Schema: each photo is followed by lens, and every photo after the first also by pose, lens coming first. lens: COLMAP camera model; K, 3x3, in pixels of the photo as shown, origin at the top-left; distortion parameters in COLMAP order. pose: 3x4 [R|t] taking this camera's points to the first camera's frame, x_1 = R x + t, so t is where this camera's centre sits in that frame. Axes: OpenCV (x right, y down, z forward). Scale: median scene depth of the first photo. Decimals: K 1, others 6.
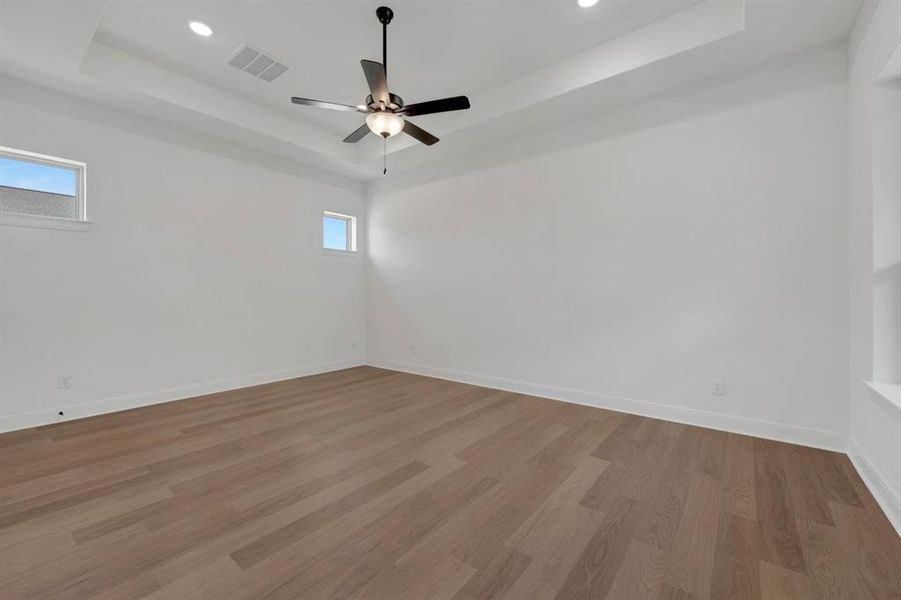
lens RADIAL K [[366.9, 0, 452.3], [0, 366.9, 285.3], [0, 0, 1]] dist [-0.000237, -0.000066]
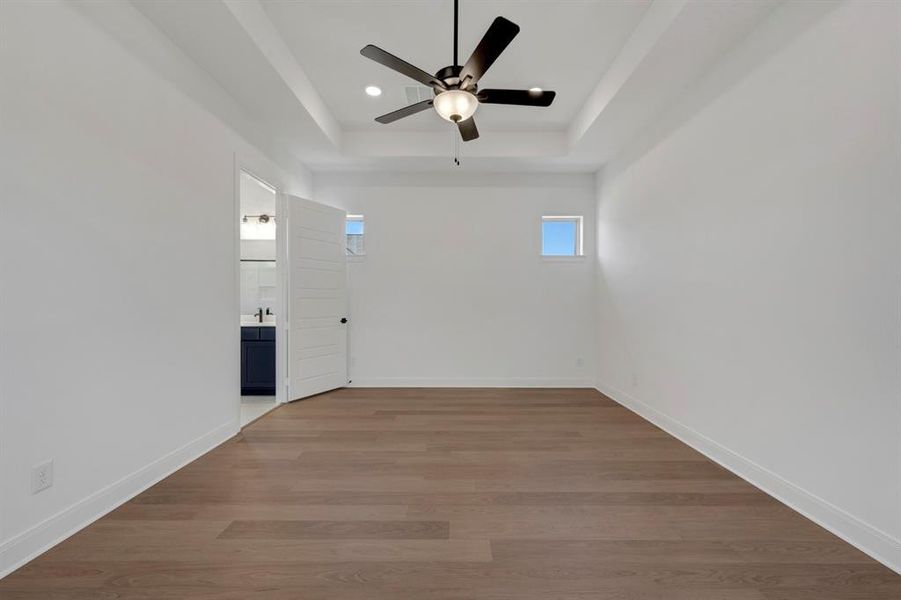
lens RADIAL K [[360.2, 0, 457.2], [0, 360.2, 302.2], [0, 0, 1]] dist [0.000401, -0.000223]
pose [[0.624066, 0.005192, -0.781354, 0.427624], [0.016222, 0.999676, 0.019599, -0.006826], [0.781203, -0.024906, 0.623780, 0.452291]]
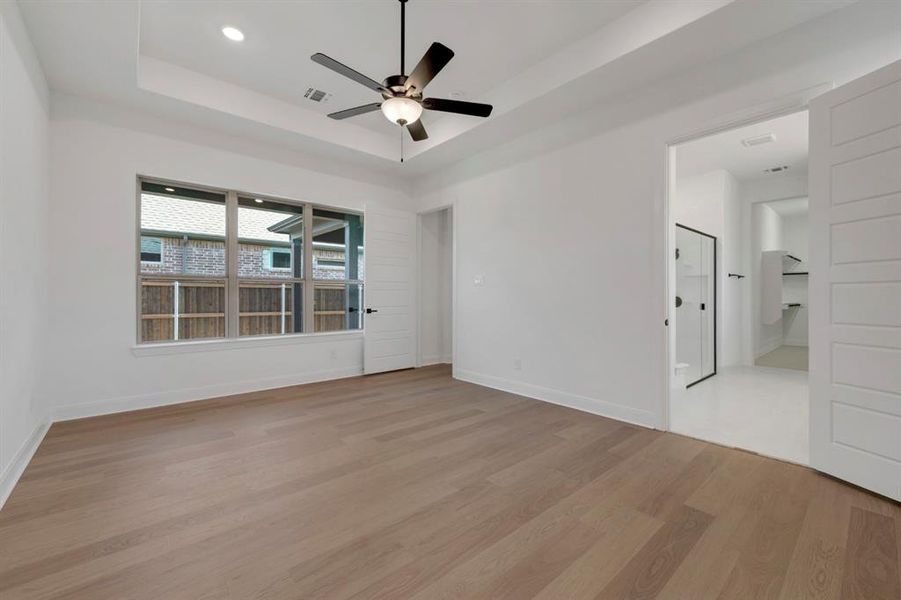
lens RADIAL K [[373.9, 0, 455.6], [0, 373.9, 301.3], [0, 0, 1]] dist [0.000557, 0.000042]
pose [[-0.984258, -0.003071, 0.176713, -0.438417], [-0.004486, 0.999961, -0.007606, 0.040034], [-0.176683, -0.008279, -0.984233, 1.743745]]
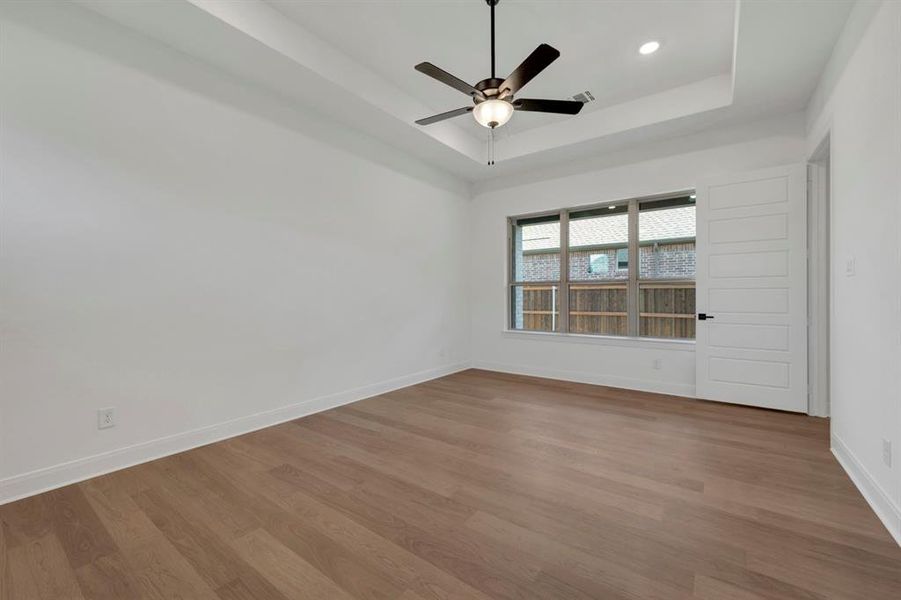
lens RADIAL K [[368.2, 0, 451.3], [0, 368.2, 298.9], [0, 0, 1]] dist [0.002894, 0.000072]
pose [[-0.033426, -0.003895, 0.999434, -1.013379], [-0.020487, 0.999785, 0.003211, 0.025264], [-0.999231, -0.020368, -0.033498, 1.044911]]
